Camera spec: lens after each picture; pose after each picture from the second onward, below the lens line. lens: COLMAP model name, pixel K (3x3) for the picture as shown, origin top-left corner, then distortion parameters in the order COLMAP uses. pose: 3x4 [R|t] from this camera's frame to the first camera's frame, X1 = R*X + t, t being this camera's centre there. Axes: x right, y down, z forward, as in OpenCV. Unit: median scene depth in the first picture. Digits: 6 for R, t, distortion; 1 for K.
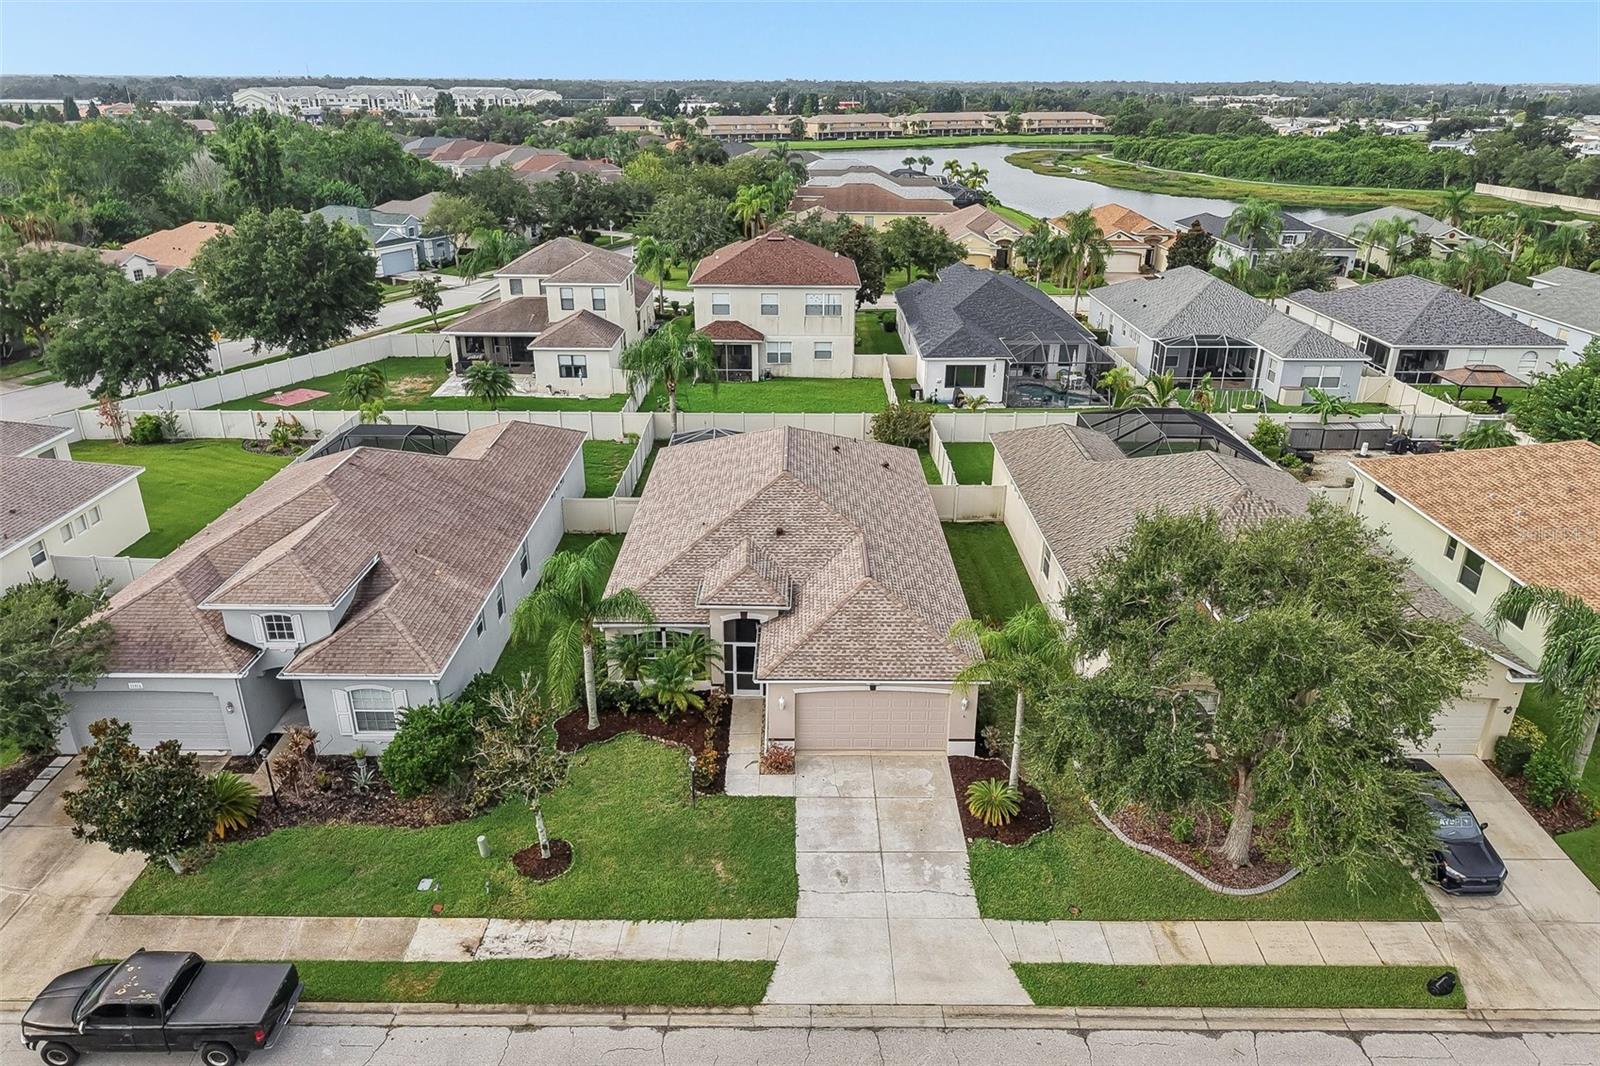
lens RADIAL K [[1090.9, 0, 800.0], [0, 1090.9, 533.0], [0, 0, 1]] dist [0.000759, 0.000239]
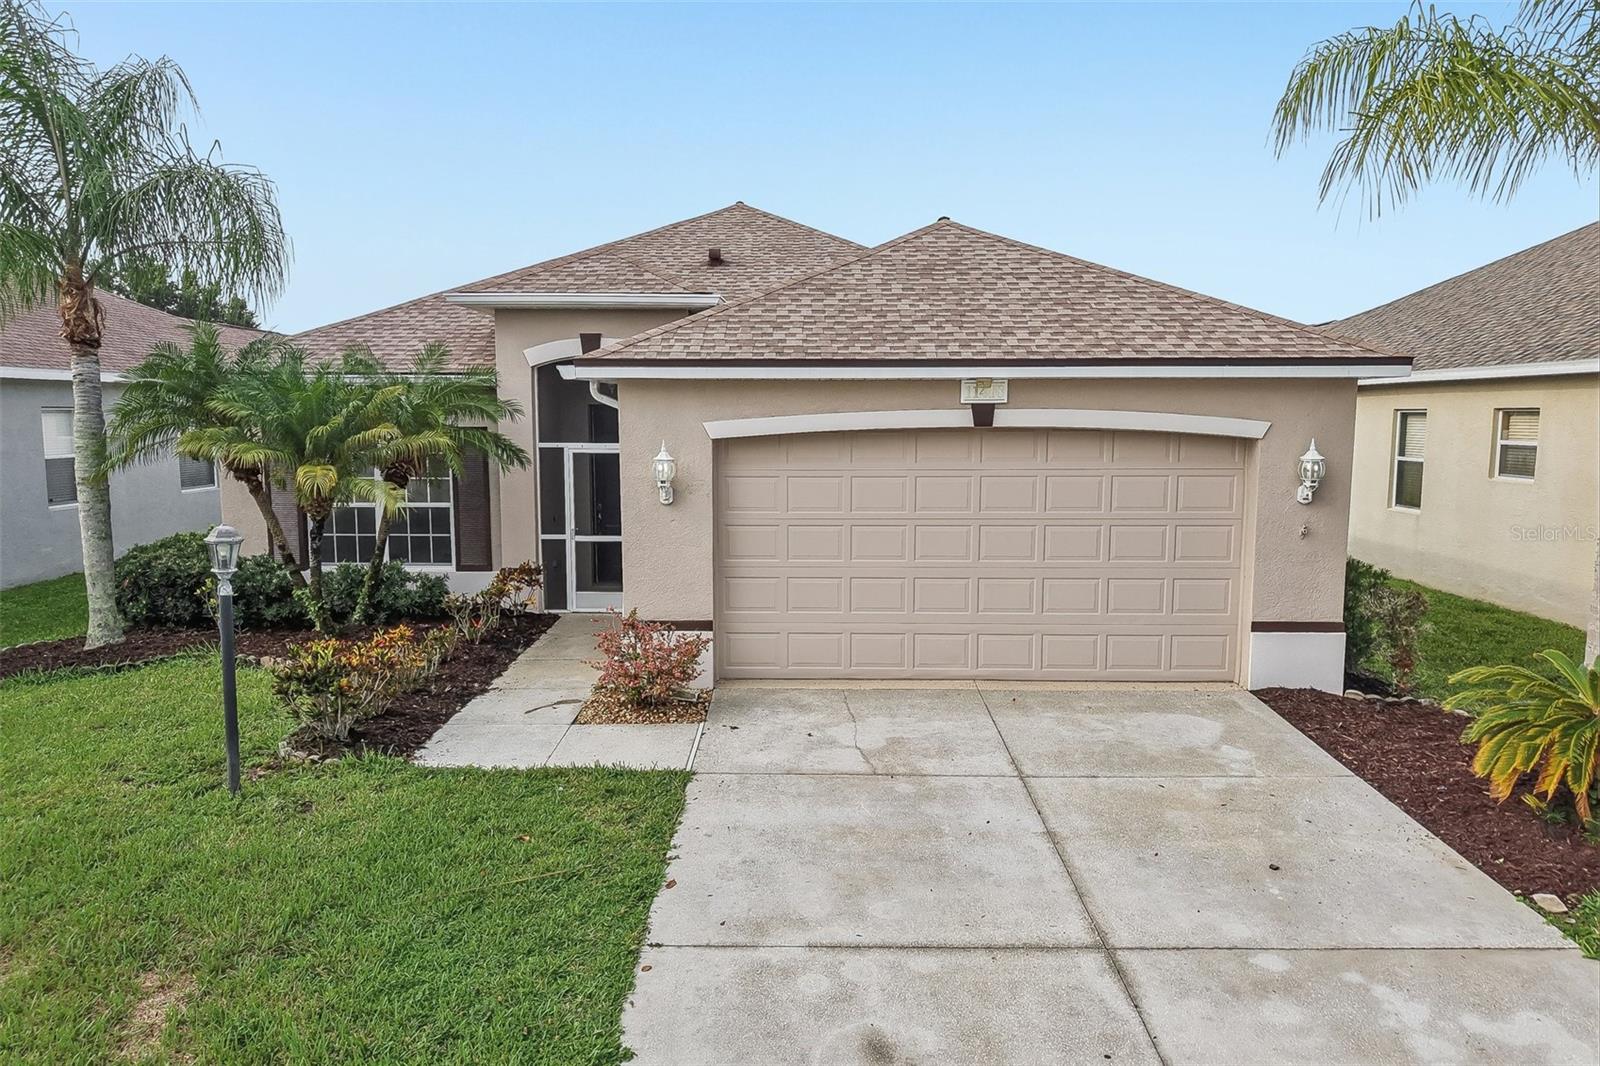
lens RADIAL K [[1090.9, 0, 800.0], [0, 1090.9, 533.0], [0, 0, 1]] dist [0.000759, 0.000239]
pose [[0.999838, -0.003211, -0.017737, 0.023900], [-0.001993, 0.958271, -0.285856, 0.253358], [0.017915, 0.285845, 0.958108, 0.732459]]
